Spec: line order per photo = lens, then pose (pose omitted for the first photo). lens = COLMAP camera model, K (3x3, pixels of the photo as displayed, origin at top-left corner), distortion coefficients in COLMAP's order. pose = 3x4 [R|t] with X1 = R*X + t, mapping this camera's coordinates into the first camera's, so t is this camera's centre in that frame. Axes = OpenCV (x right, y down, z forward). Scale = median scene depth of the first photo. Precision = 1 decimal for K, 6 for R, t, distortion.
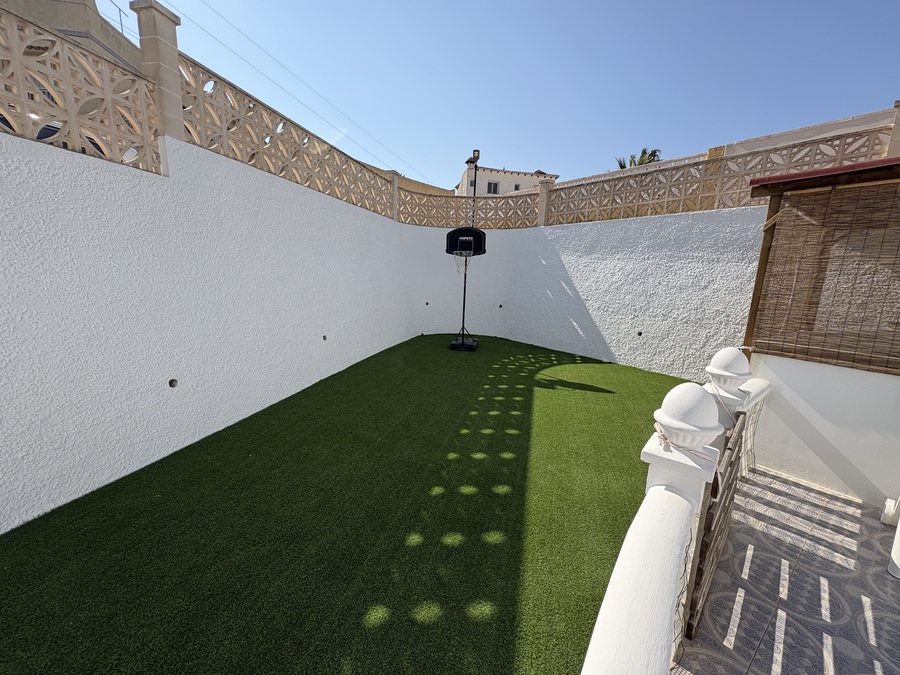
lens RADIAL K [[359.9, 0, 450.2], [0, 359.9, 333.8], [0, 0, 1]] dist [0.016053, 0.000029]
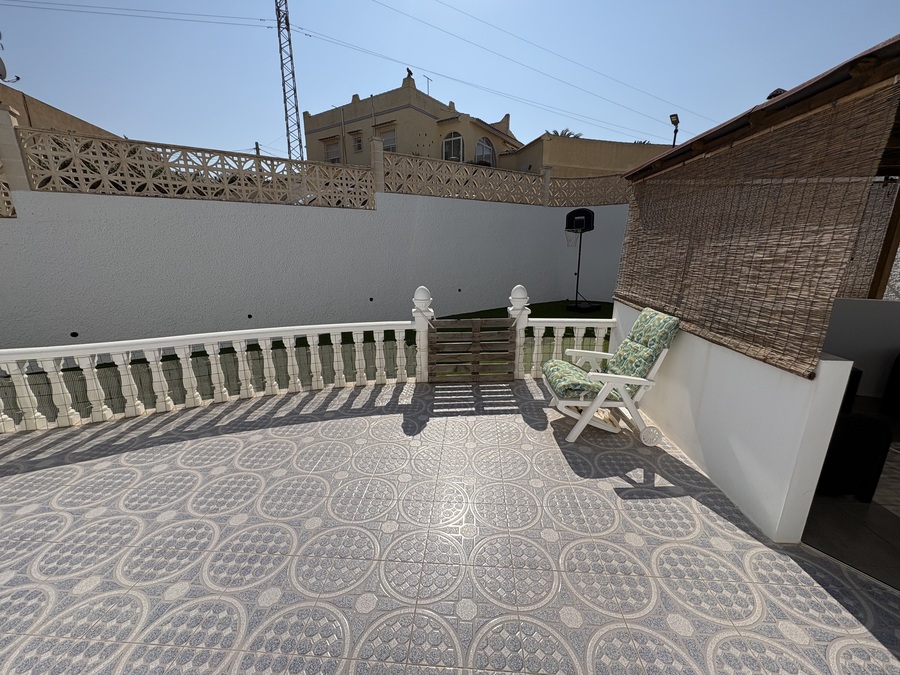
lens RADIAL K [[359.9, 0, 450.2], [0, 359.9, 333.8], [0, 0, 1]] dist [0.016053, 0.000029]
pose [[0.747990, 0.124093, -0.652006, 0.553434], [-0.085482, 0.992196, 0.090774, 0.048079], [0.658183, -0.012163, 0.752760, -0.200176]]
